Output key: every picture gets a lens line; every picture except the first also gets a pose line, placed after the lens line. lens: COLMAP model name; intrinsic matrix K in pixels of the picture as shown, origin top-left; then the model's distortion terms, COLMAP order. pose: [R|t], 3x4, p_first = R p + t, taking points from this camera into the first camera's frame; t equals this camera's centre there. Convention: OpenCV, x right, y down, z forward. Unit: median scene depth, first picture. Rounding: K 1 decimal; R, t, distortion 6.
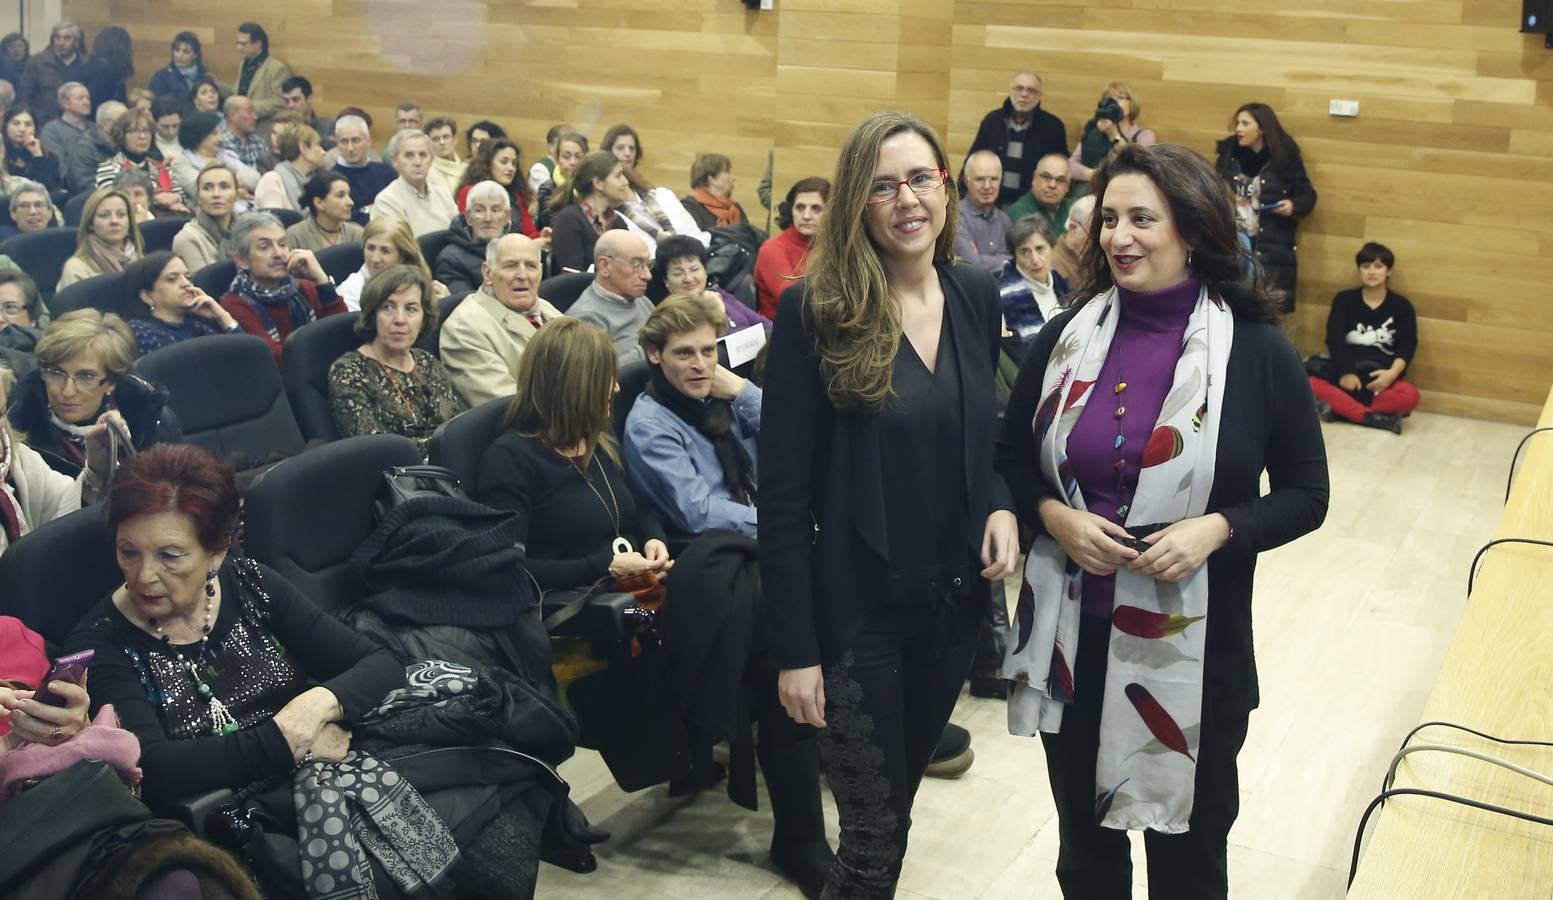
lens RADIAL K [[1599.5, 0, 885.9], [0, 1599.5, 282.0], [0, 0, 1]] dist [-0.089341, 0.000000]
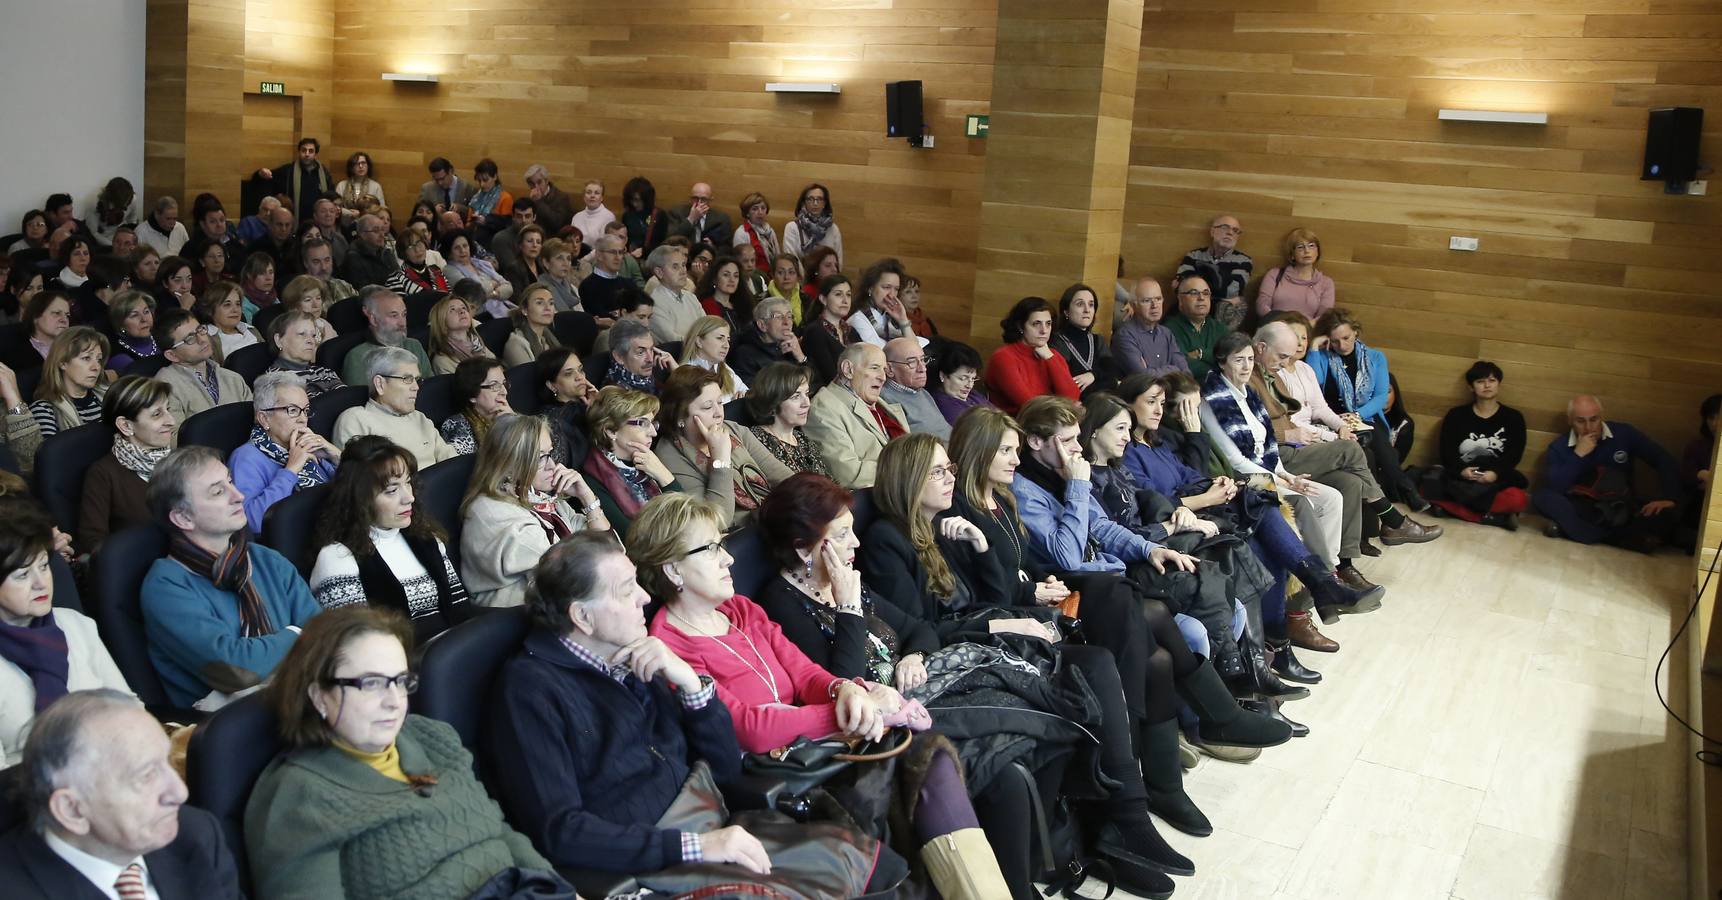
lens RADIAL K [[1541.9, 0, 629.0], [0, 1541.9, 389.7], [0, 0, 1]] dist [-0.079572, 0.058299]
pose [[0.989424, 0.028684, -0.142190, -0.147915], [-0.027665, 0.999575, 0.009139, 0.001431], [0.142392, -0.005109, 0.989797, -0.160476]]
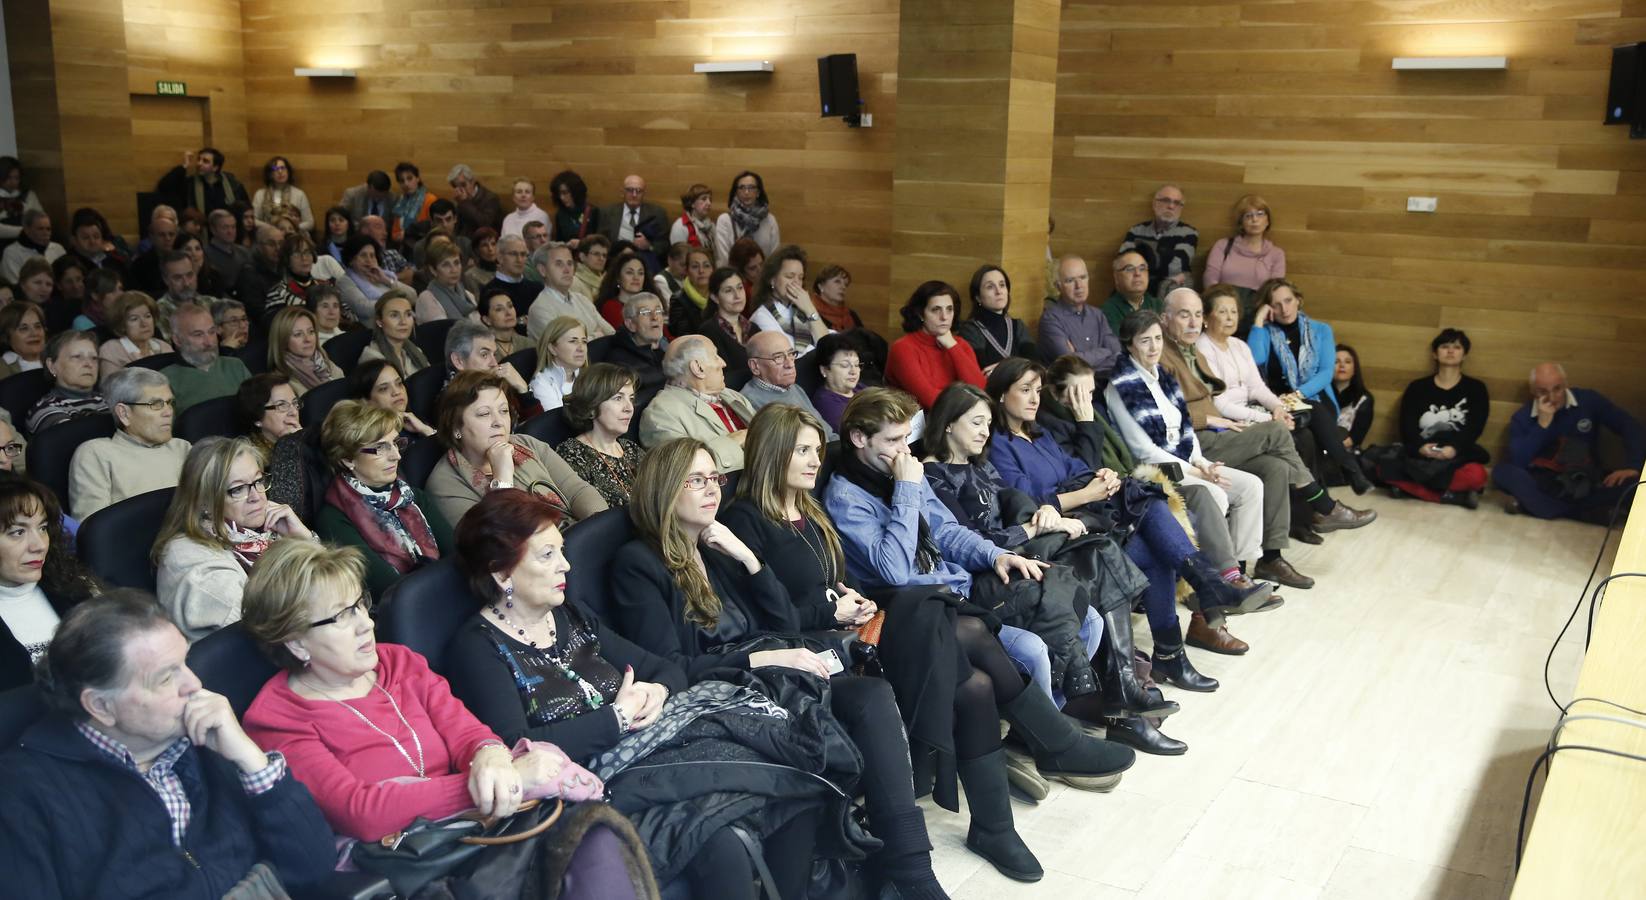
lens RADIAL K [[1533.2, 0, 807.9], [0, 1533.2, 507.8], [0, 0, 1]] dist [0.004866, 0.000000]
pose [[0.997074, -0.011592, -0.075557, -0.045434], [0.017585, 0.996708, 0.079147, 0.003987], [0.074390, -0.080244, 0.993995, -0.066197]]
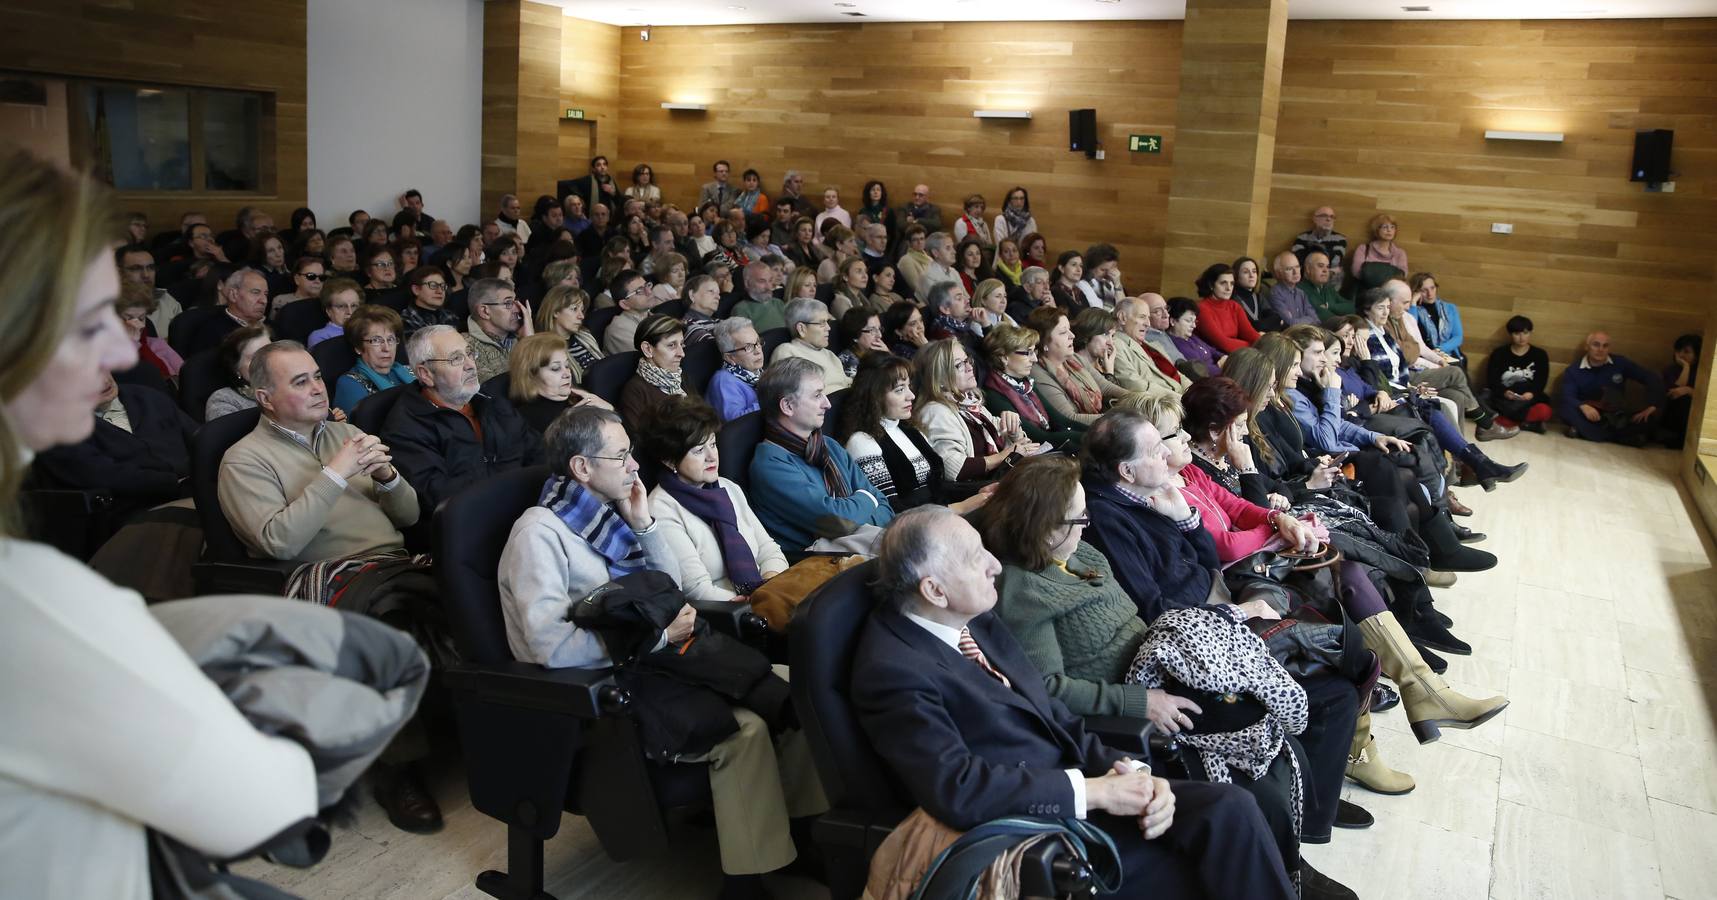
lens RADIAL K [[1211.3, 0, 848.7], [0, 1211.3, 361.7], [0, 0, 1]] dist [-0.090124, 0.069404]
pose [[0.998298, 0.016046, -0.056061, -0.292223], [-0.015657, 0.999850, 0.007372, 0.023987], [0.056171, -0.006482, 0.998400, -0.210243]]
